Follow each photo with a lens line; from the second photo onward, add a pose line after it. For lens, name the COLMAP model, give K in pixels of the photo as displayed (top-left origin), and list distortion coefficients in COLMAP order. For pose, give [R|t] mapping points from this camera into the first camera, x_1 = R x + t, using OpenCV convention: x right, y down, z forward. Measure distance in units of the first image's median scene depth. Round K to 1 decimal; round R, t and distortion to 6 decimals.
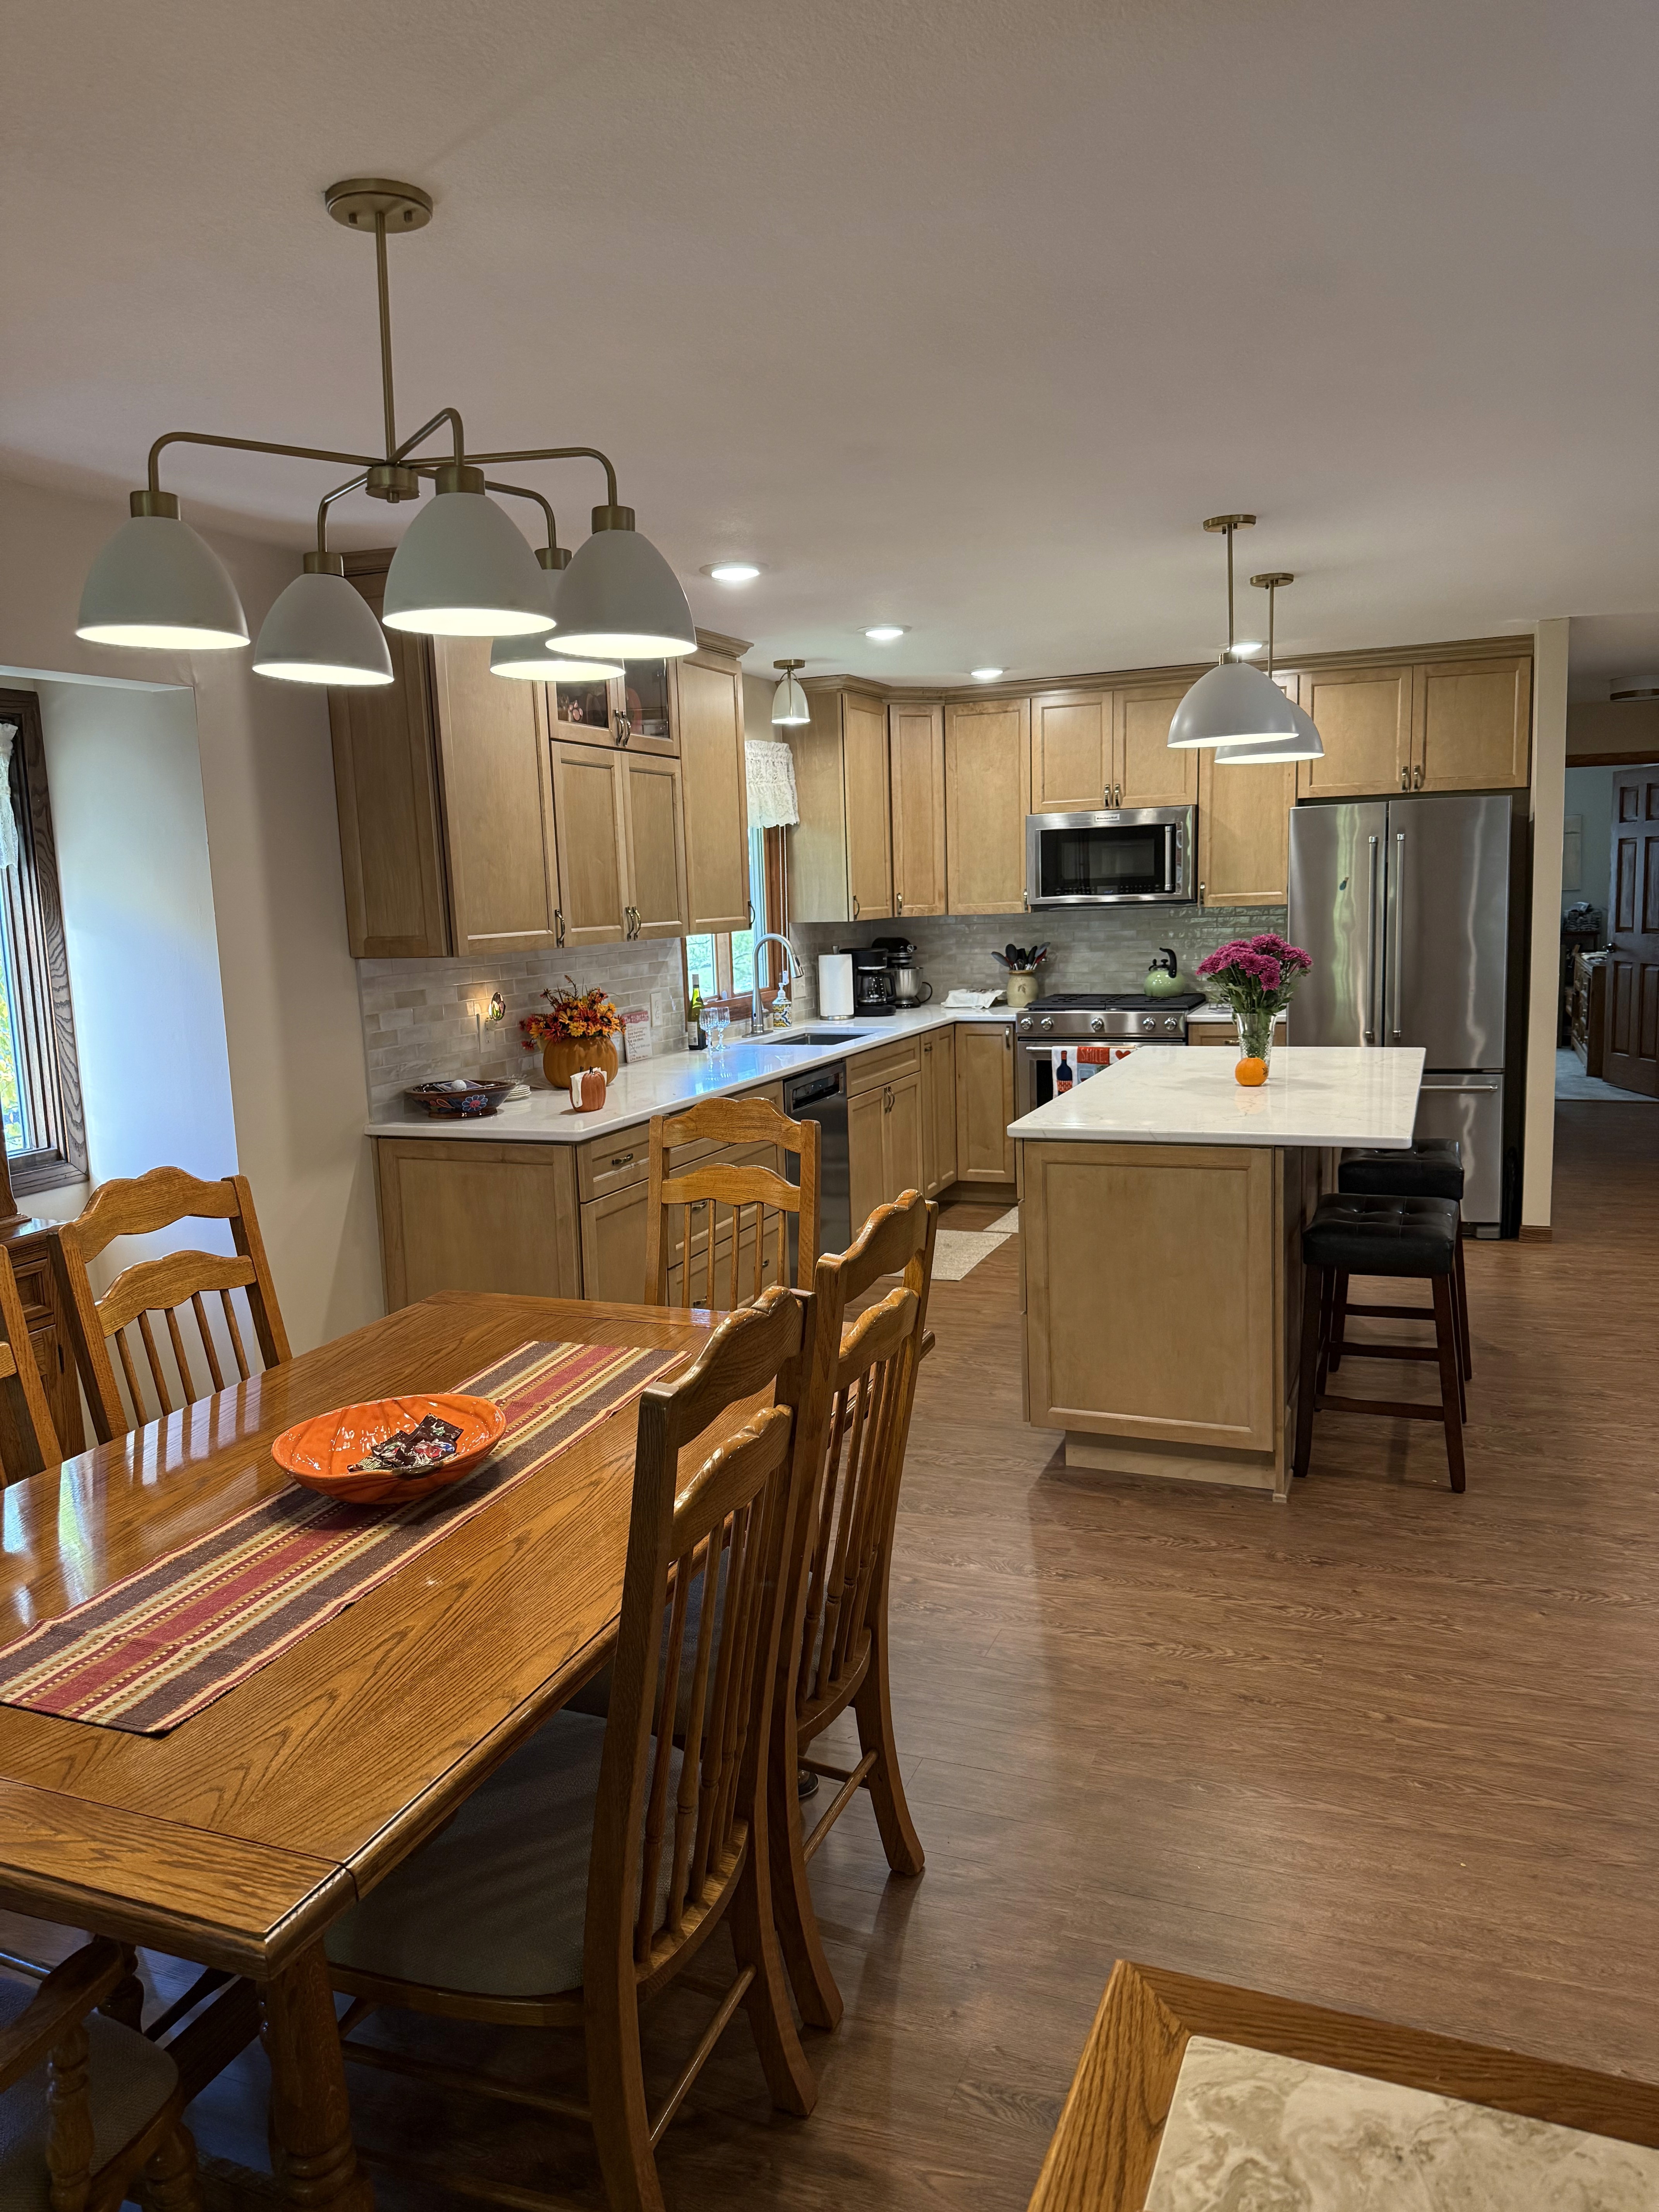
lens RADIAL K [[1560.6, 0, 815.2], [0, 1560.6, 1102.1], [0, 0, 1]] dist [0.053933, -0.066933]
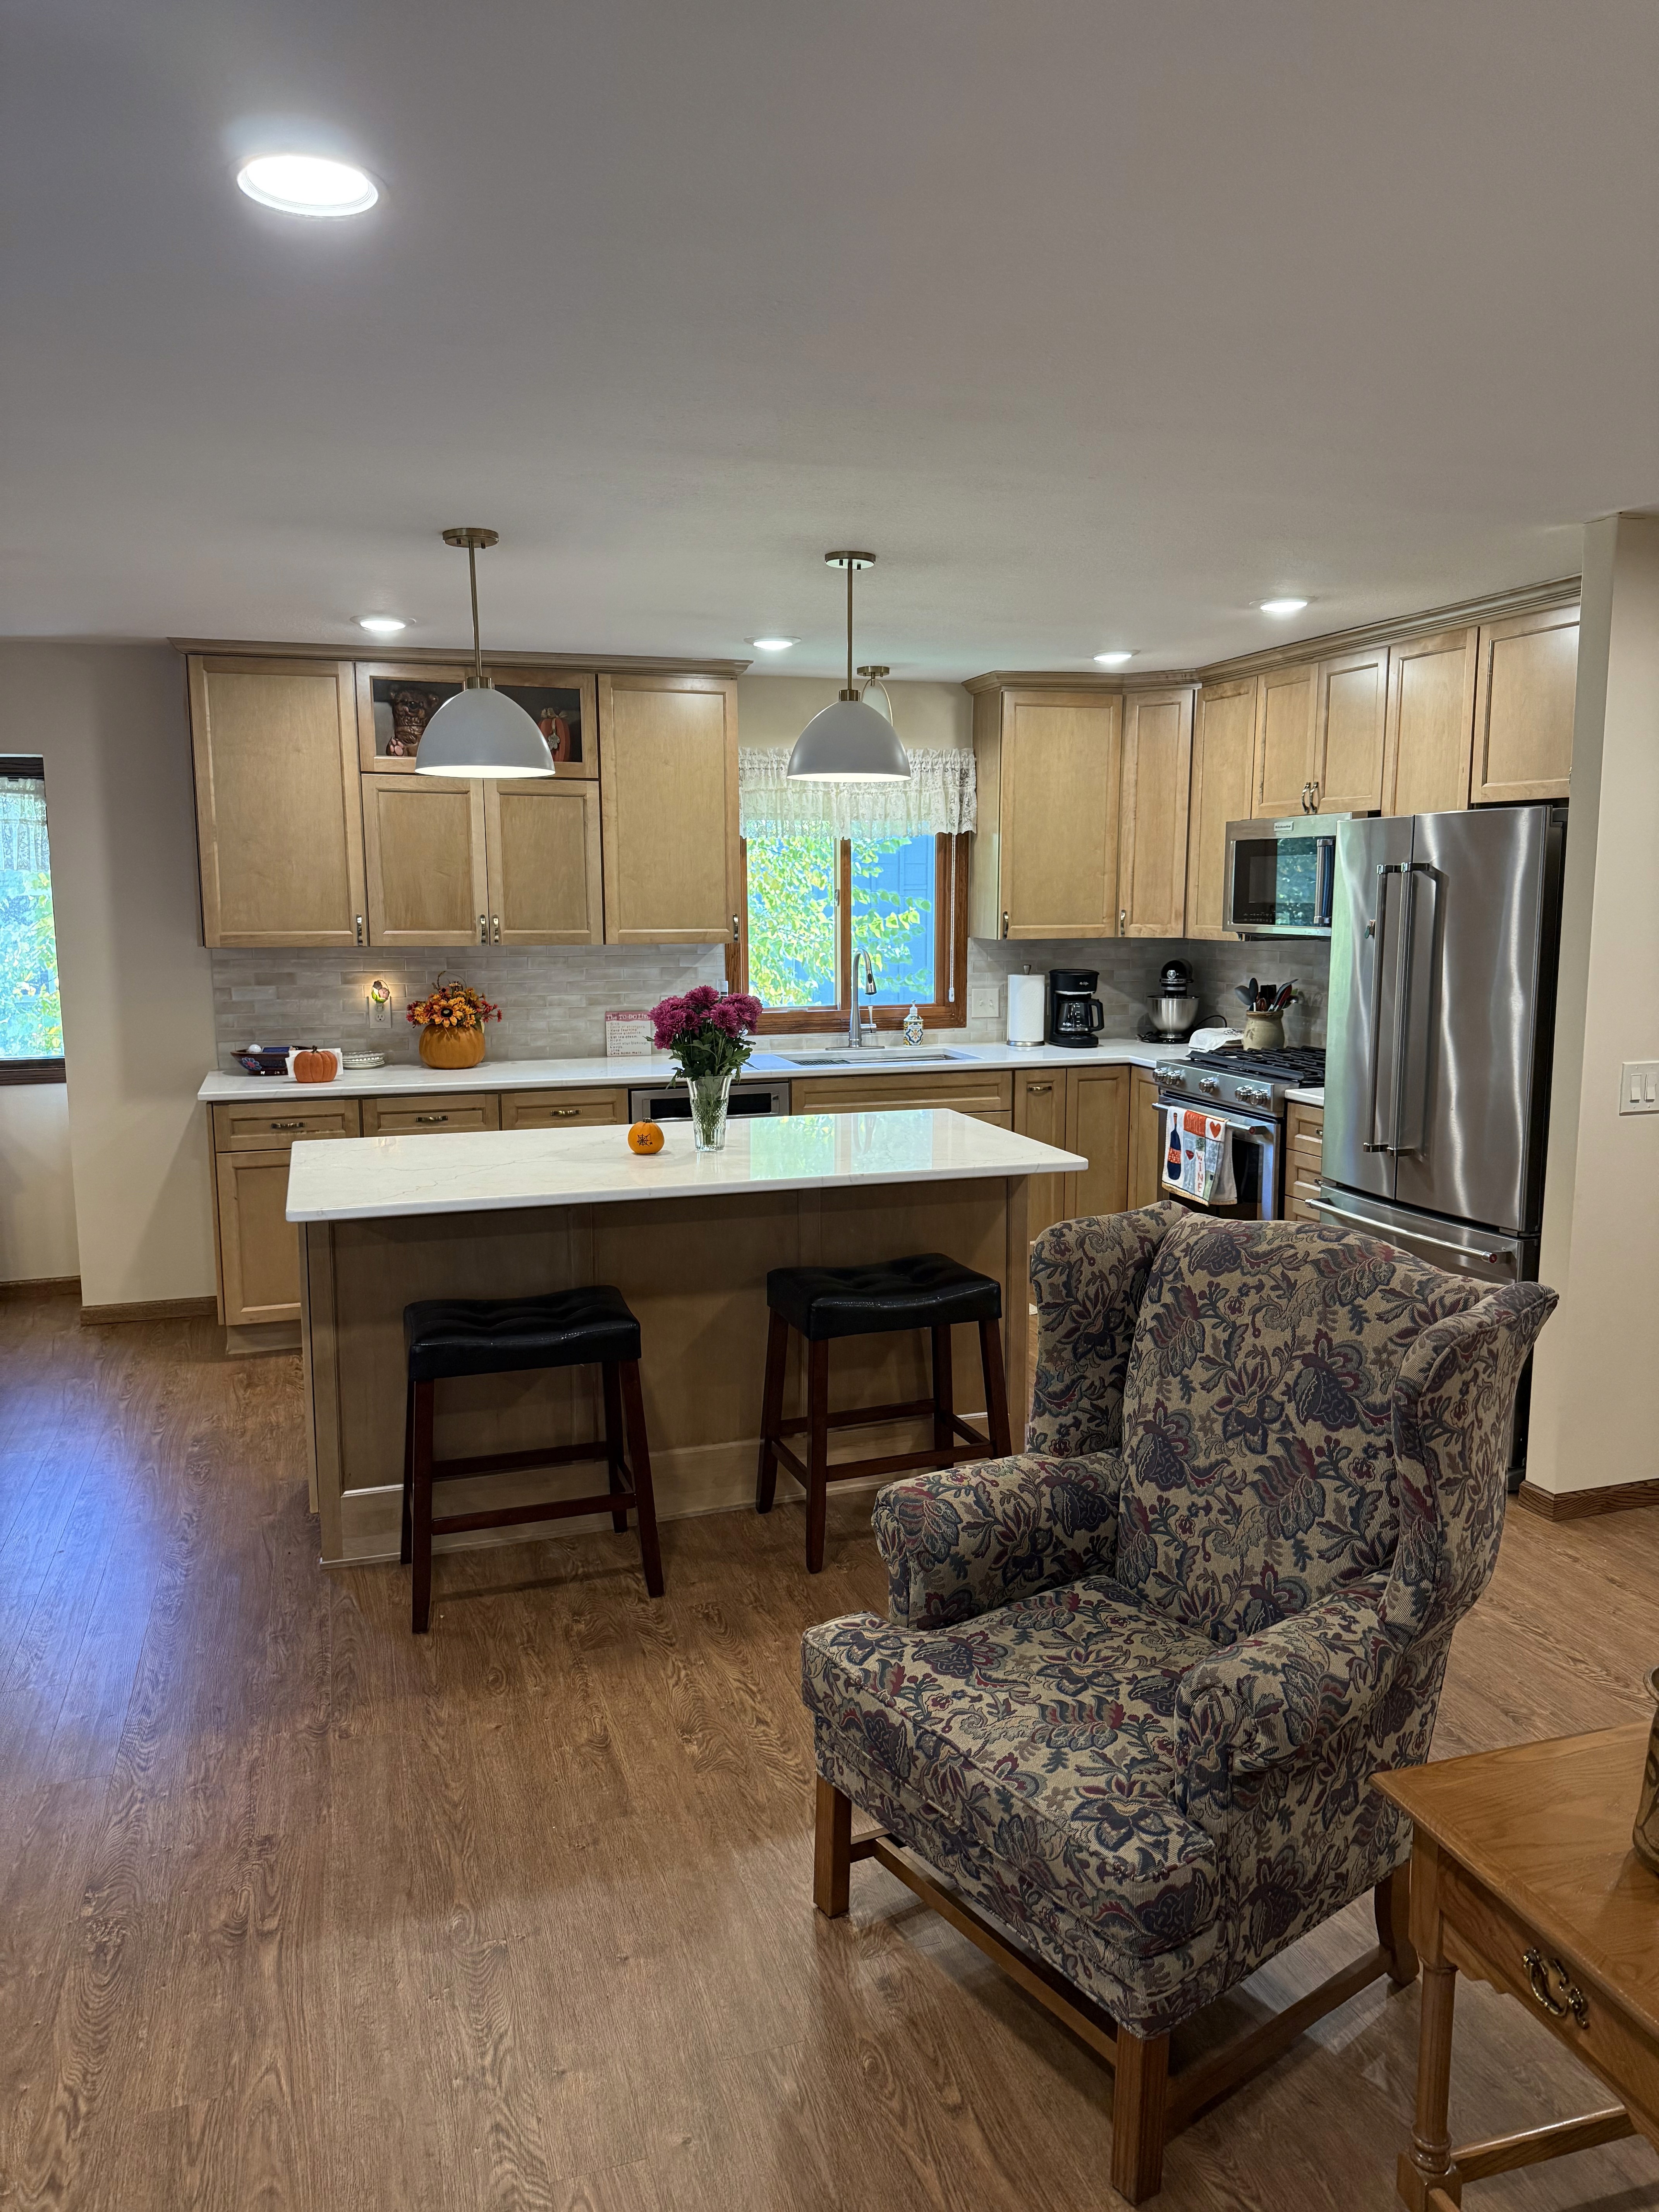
lens RADIAL K [[1560.6, 0, 837.1], [0, 1560.6, 1096.9], [0, 0, 1]] dist [0.053933, -0.066933]
pose [[0.639010, 0.136740, -0.756947, 0.693823], [-0.124682, 0.989471, 0.073489, -0.082718], [0.759026, 0.047418, 0.649331, 0.349495]]
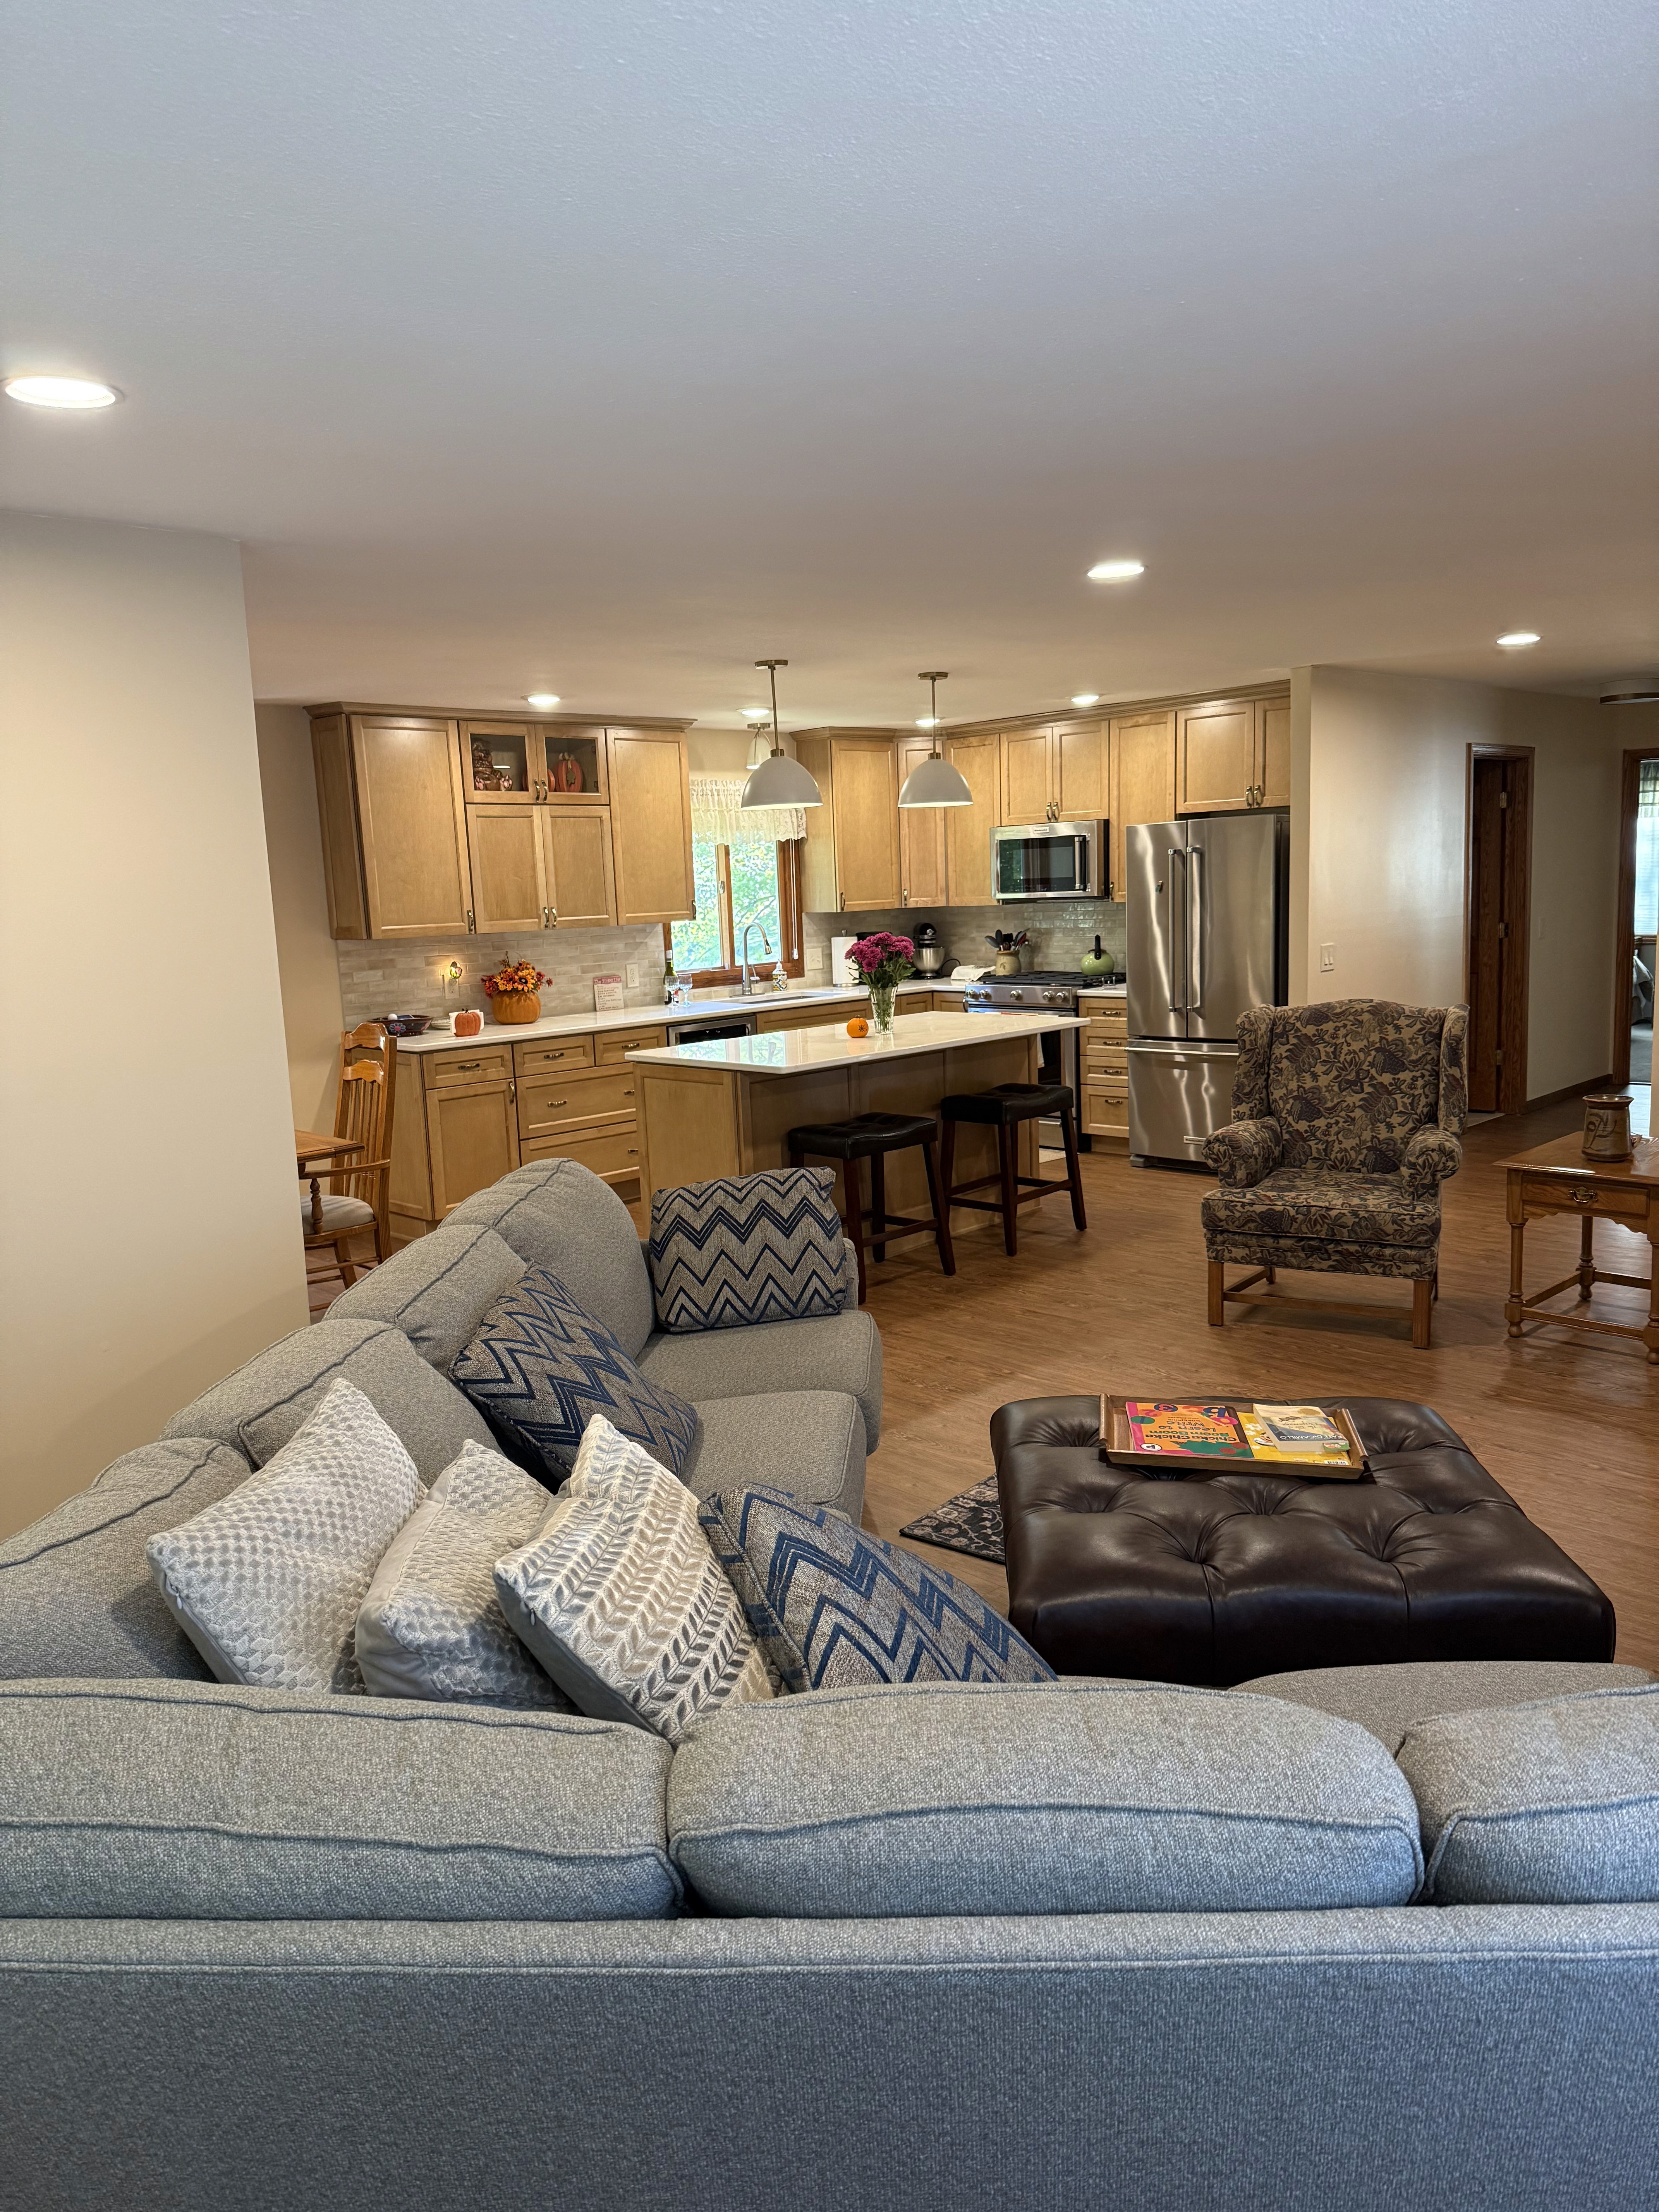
lens RADIAL K [[1560.6, 0, 829.3], [0, 1560.6, 1115.4], [0, 0, 1]] dist [0.053933, -0.066933]
pose [[0.918030, 0.059204, -0.392065, 0.565655], [-0.047000, 0.998067, 0.040663, 0.002799], [0.393715, -0.018903, 0.919038, -0.230693]]
